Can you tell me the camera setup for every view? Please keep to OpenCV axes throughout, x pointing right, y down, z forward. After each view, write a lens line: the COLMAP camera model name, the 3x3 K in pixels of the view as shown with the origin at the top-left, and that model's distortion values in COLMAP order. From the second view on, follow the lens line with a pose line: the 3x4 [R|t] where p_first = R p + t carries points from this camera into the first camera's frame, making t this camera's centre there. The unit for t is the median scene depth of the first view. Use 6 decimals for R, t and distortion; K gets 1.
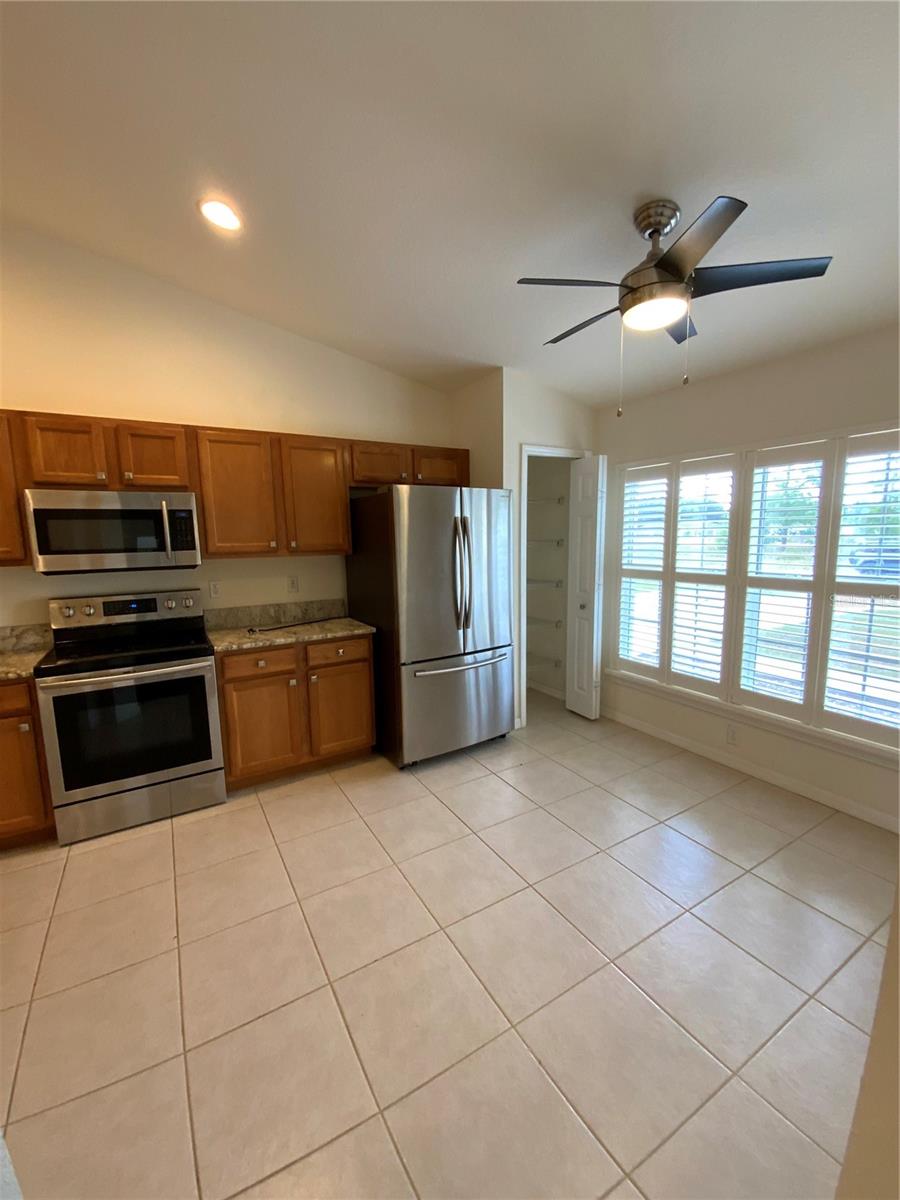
lens RADIAL K [[487.6, 0, 451.8], [0, 487.6, 608.1], [0, 0, 1]] dist [0.008568, -0.006446]
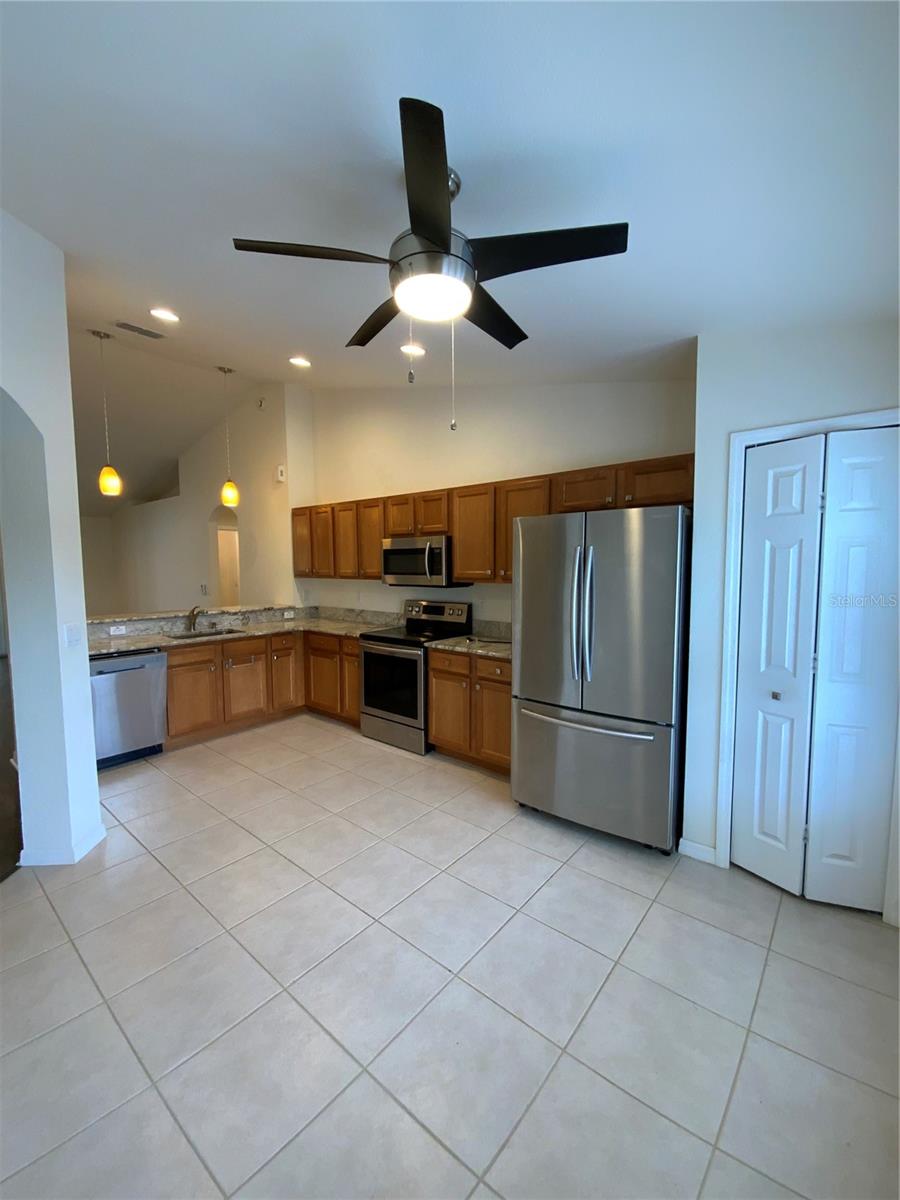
lens RADIAL K [[487.6, 0, 445.5], [0, 487.6, 601.3], [0, 0, 1]] dist [0.008568, -0.006446]
pose [[0.315803, 0.088186, -0.944718, 0.868253], [-0.135836, 0.989617, 0.046970, -0.116228], [0.939051, 0.113493, 0.324503, 0.582322]]
